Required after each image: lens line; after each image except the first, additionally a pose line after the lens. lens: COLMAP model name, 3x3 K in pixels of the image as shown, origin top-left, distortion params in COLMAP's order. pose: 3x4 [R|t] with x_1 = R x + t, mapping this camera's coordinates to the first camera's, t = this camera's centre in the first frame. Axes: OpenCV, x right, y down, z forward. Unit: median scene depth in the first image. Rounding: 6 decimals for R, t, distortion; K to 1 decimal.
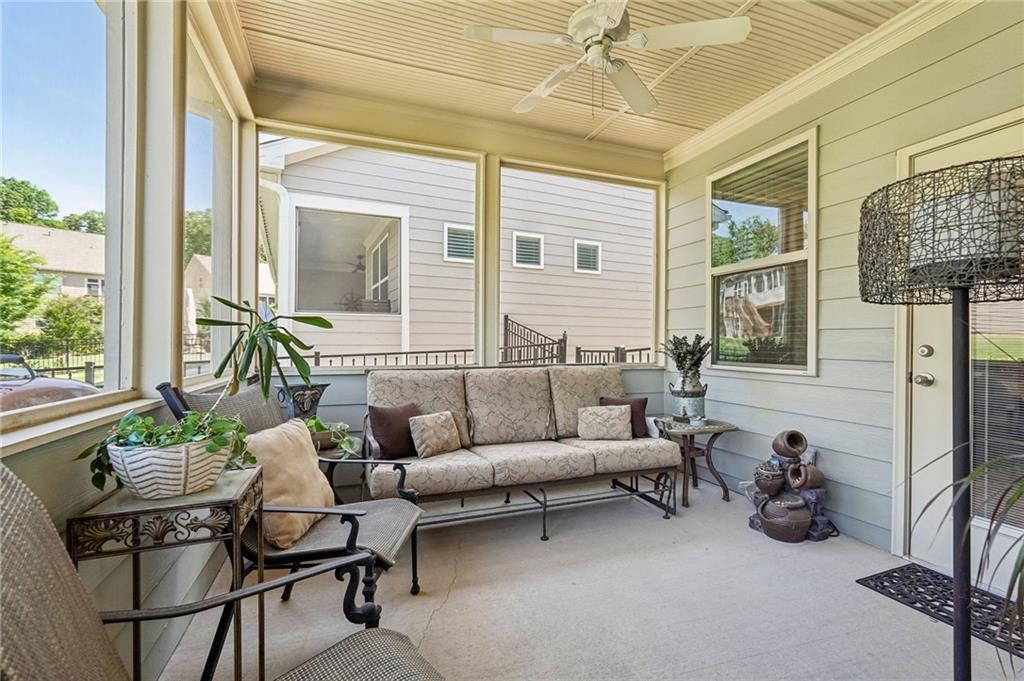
lens RADIAL K [[458.2, 0, 512.0], [0, 458.2, 340.5], [0, 0, 1]] dist [0.000411, 0.000487]
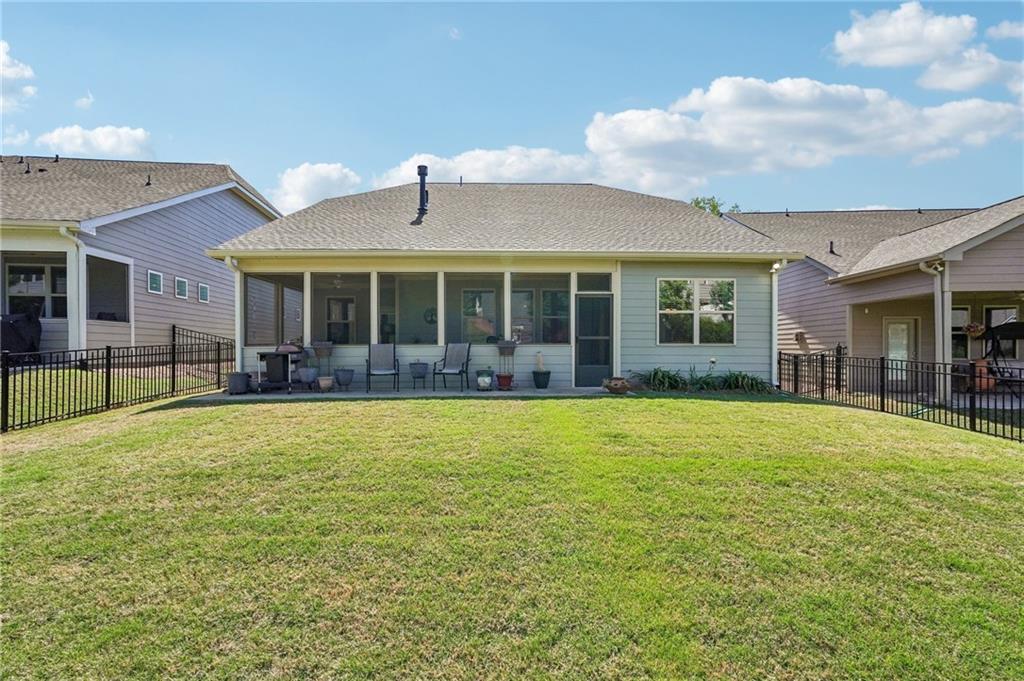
lens RADIAL K [[458.2, 0, 512.0], [0, 458.2, 340.5], [0, 0, 1]] dist [0.000411, 0.000487]
pose [[0.277471, 0.002928, 0.960729, -1.415100], [-0.003759, 0.999991, -0.001962, 0.004831], [-0.960727, -0.003067, 0.277480, -0.777578]]
